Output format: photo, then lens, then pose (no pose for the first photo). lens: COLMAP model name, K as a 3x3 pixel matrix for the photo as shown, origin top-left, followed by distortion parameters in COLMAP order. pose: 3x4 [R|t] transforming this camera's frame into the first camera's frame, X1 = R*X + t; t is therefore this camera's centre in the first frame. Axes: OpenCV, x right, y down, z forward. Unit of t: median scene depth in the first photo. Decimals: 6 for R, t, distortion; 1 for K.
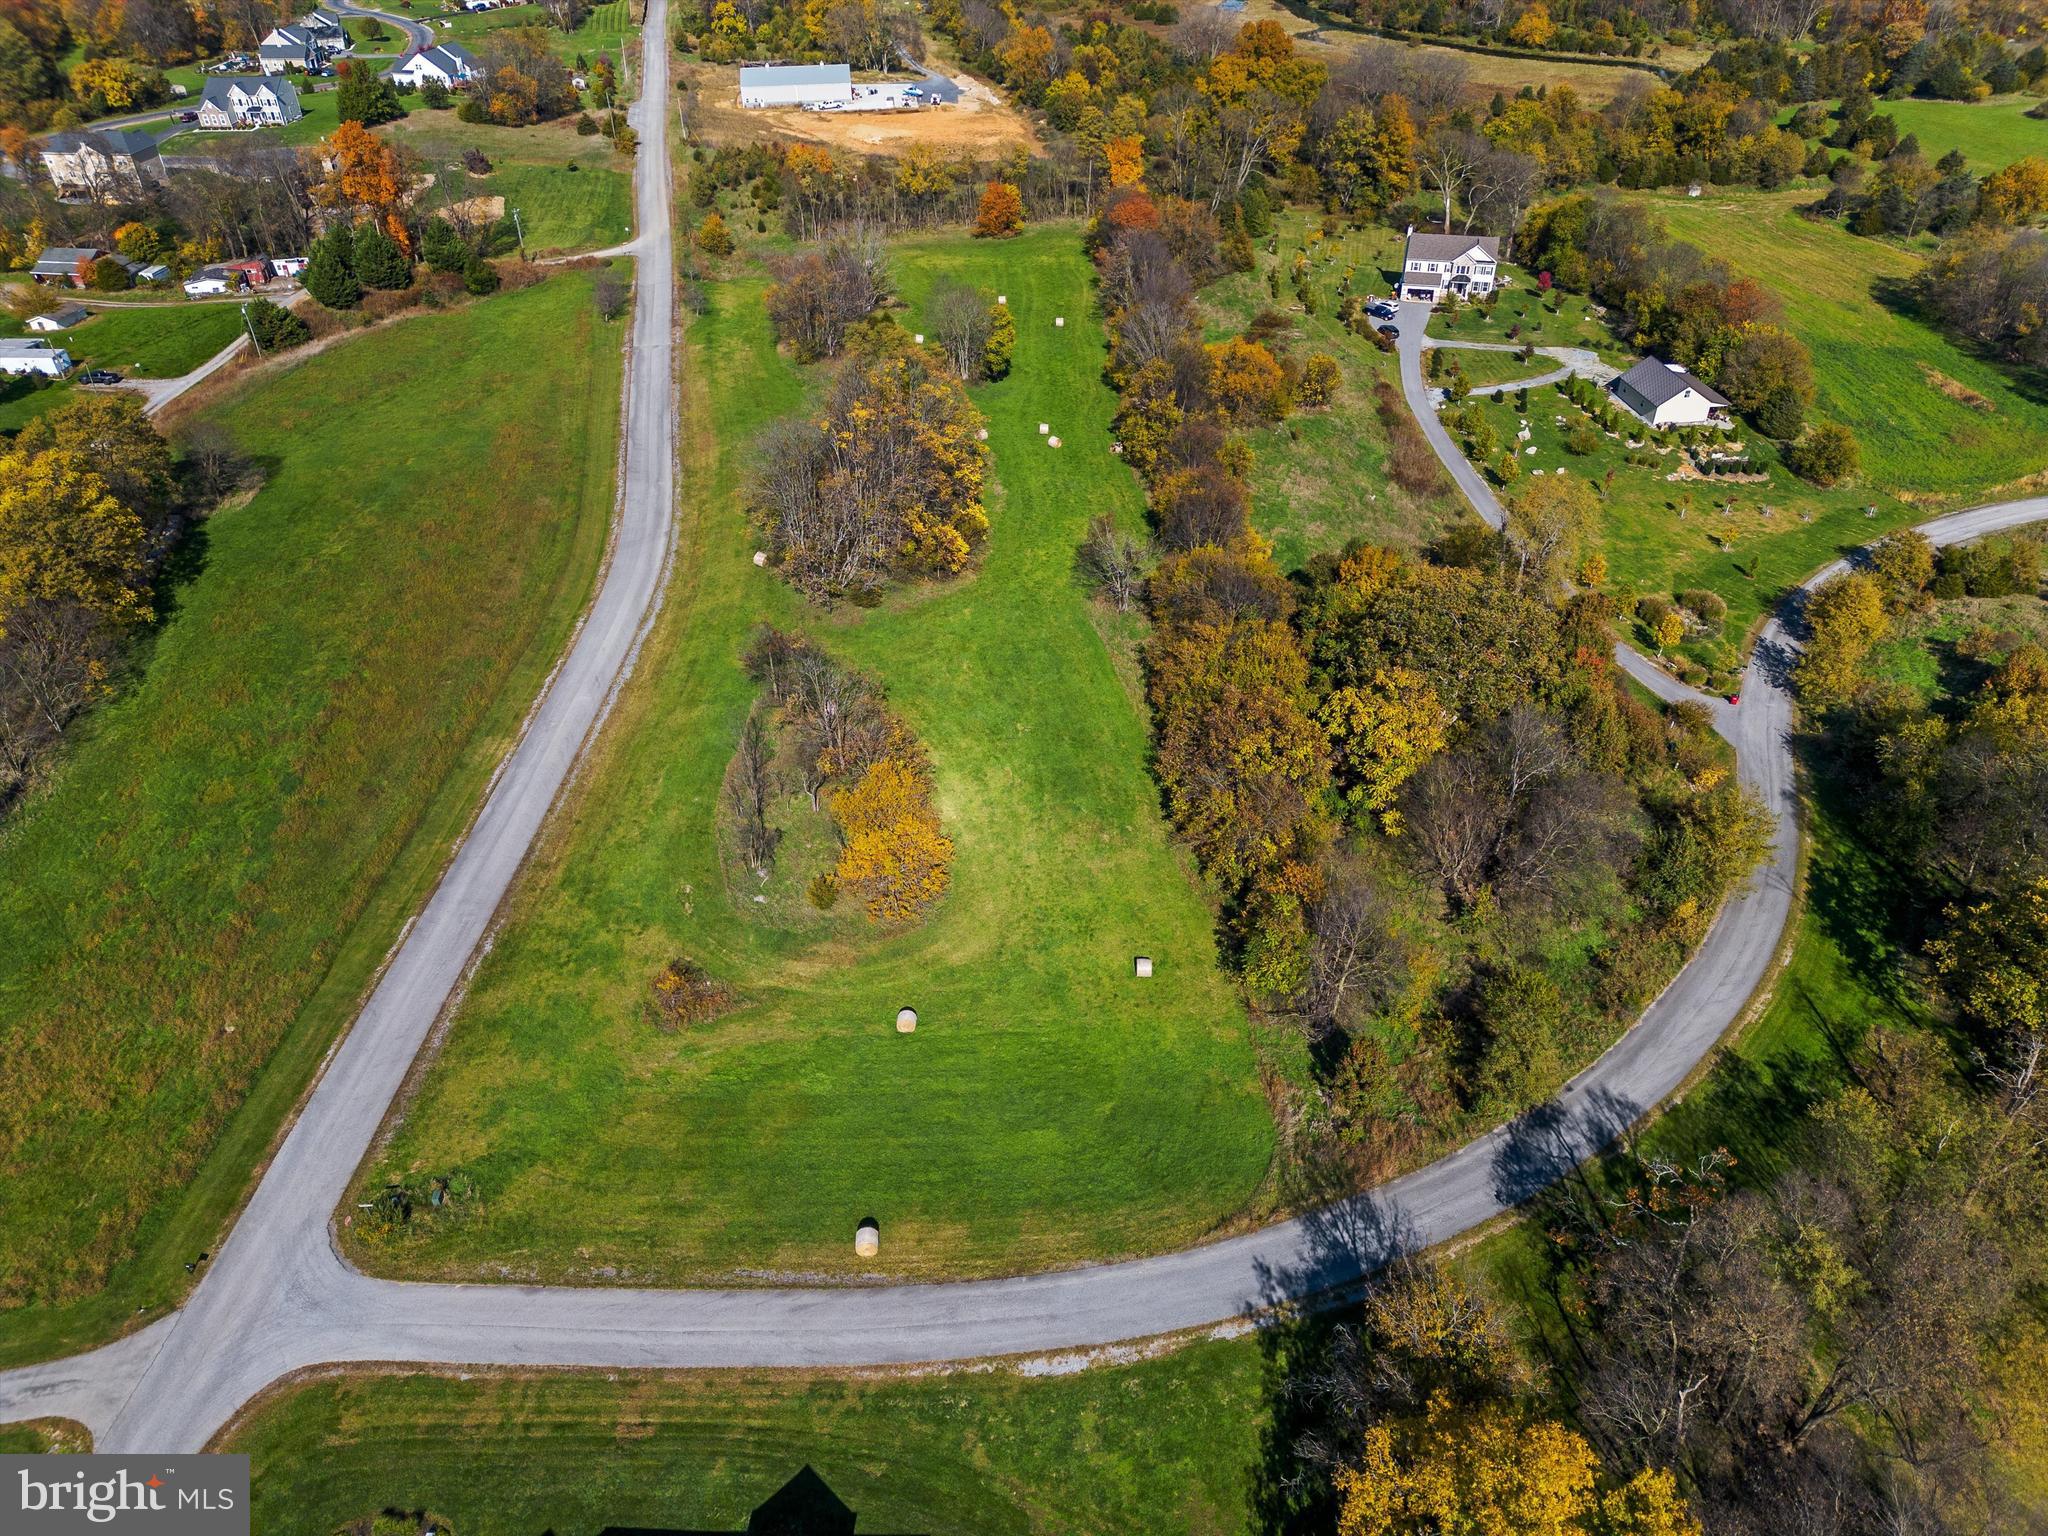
lens RADIAL K [[1427.7, 0, 1024.0], [0, 1427.7, 768.0], [0, 0, 1]] dist [0.066904, -0.057157]
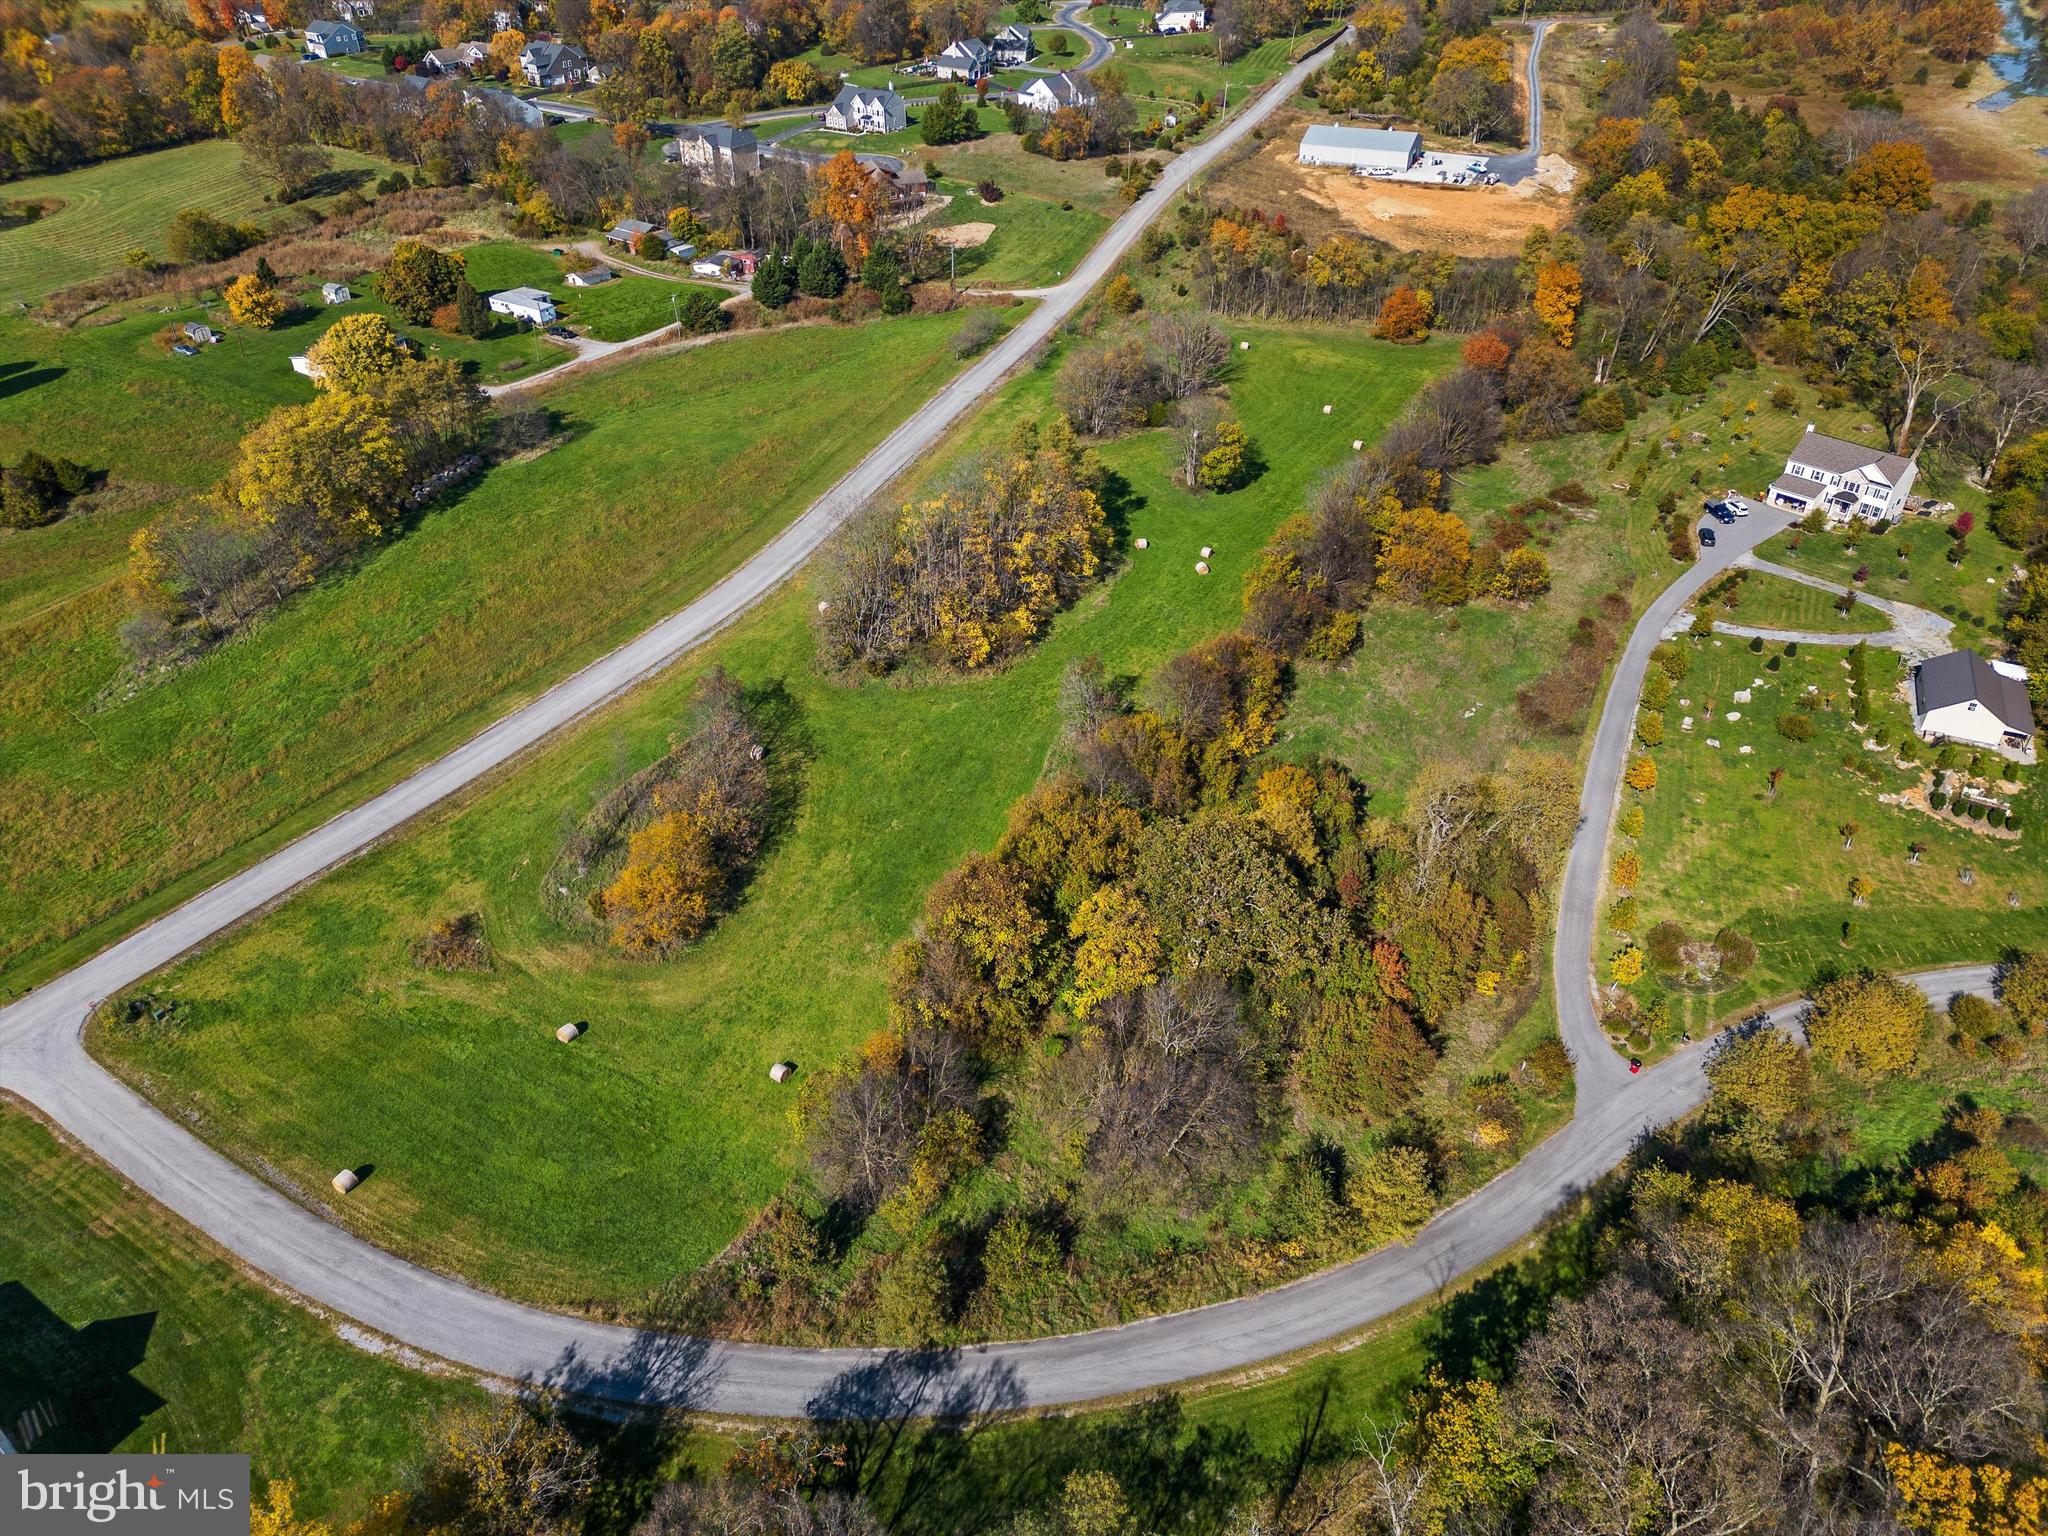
lens RADIAL K [[1427.7, 0, 1024.0], [0, 1427.7, 768.0], [0, 0, 1]] dist [0.066904, -0.057157]
pose [[0.855200, 0.309983, -0.415384, 0.366629], [-0.308114, 0.948508, 0.073478, -0.126970], [0.416771, 0.065148, 0.906674, 0.046304]]
